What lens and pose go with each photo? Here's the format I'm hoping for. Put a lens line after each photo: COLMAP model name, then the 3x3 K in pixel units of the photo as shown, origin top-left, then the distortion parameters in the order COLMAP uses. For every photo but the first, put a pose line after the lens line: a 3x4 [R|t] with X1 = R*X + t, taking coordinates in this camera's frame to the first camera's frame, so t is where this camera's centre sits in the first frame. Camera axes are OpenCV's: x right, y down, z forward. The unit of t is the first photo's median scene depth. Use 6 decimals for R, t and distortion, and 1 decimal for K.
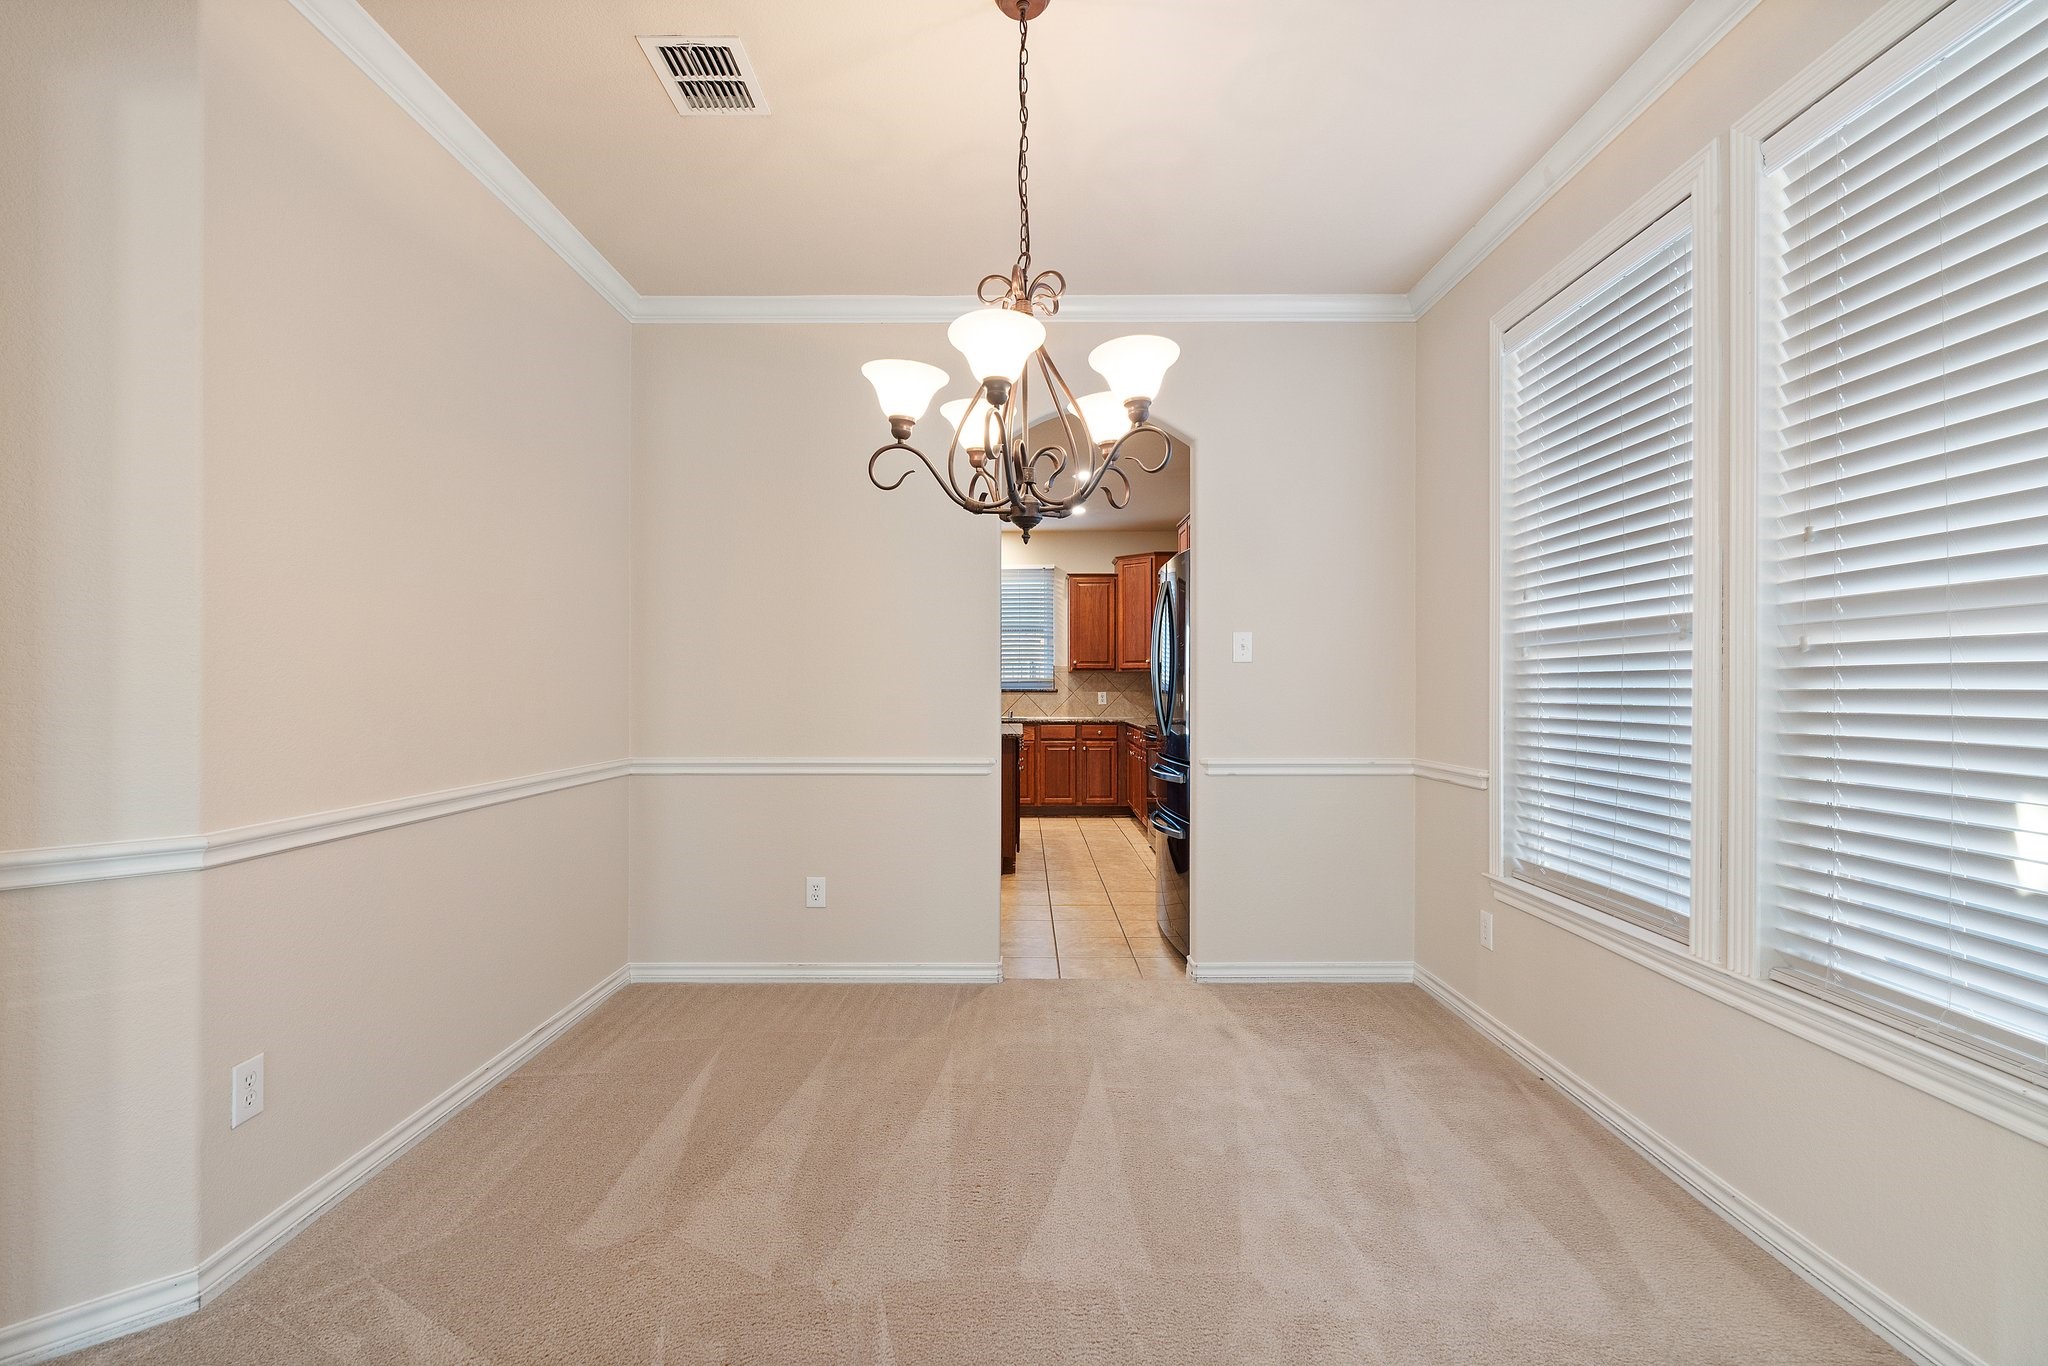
lens RADIAL K [[919.0, 0, 1011.4], [0, 919.0, 687.4], [0, 0, 1]] dist [-0.007481, 0.002702]
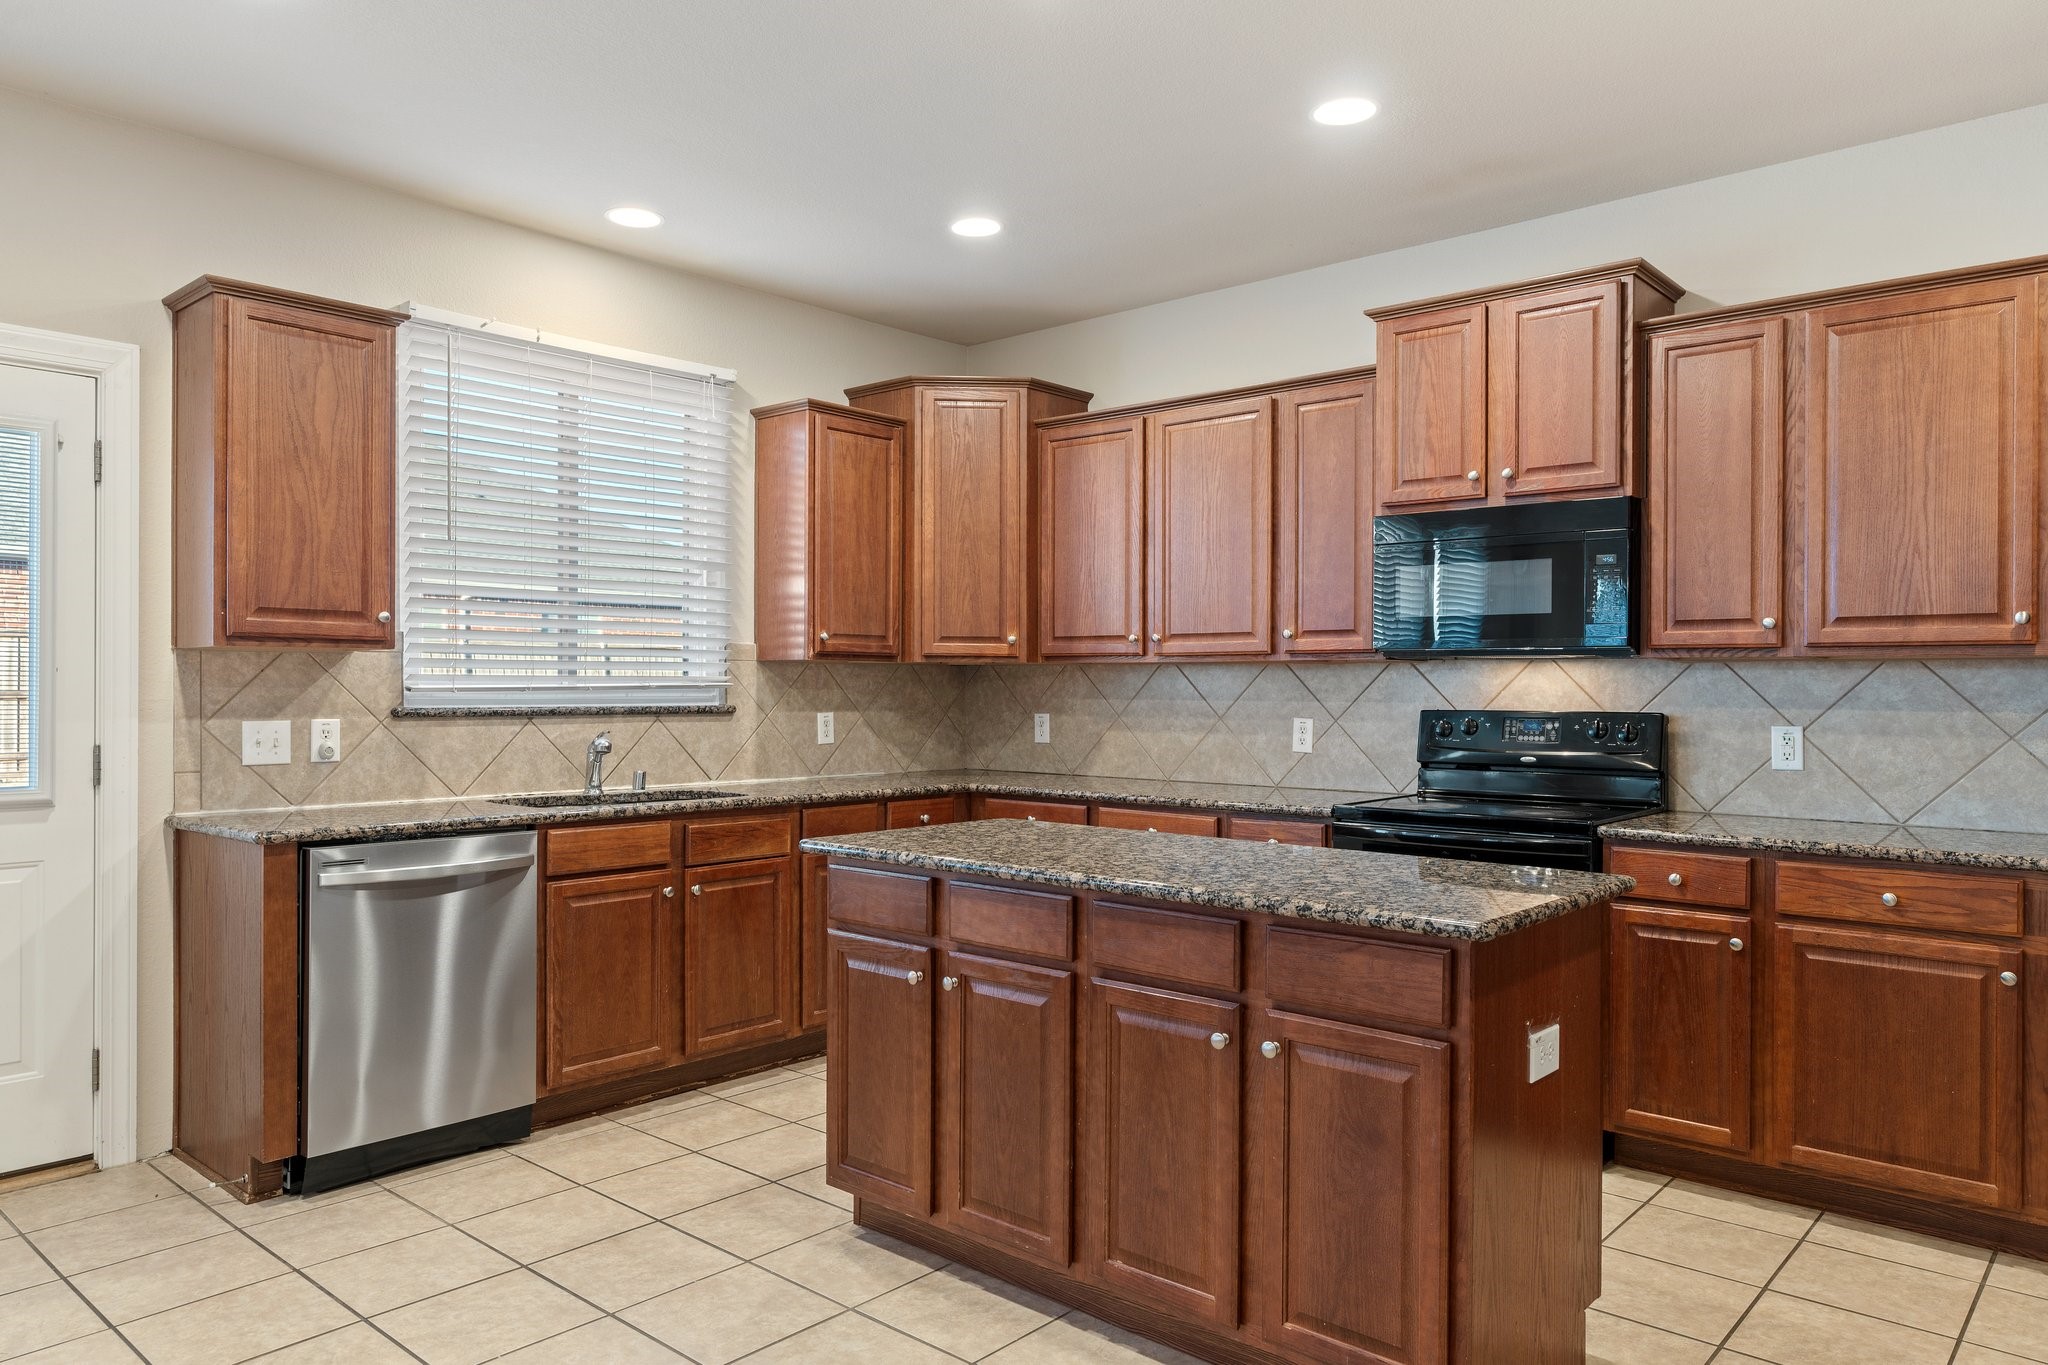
lens RADIAL K [[1361.6, 0, 1015.7], [0, 1361.6, 683.6], [0, 0, 1]] dist [-0.001394, 0.003544]
pose [[0.654264, 0.005134, 0.756249, -0.302836], [-0.003963, 0.999987, -0.003361, -0.006043], [-0.756256, -0.000798, 0.654276, 0.570877]]
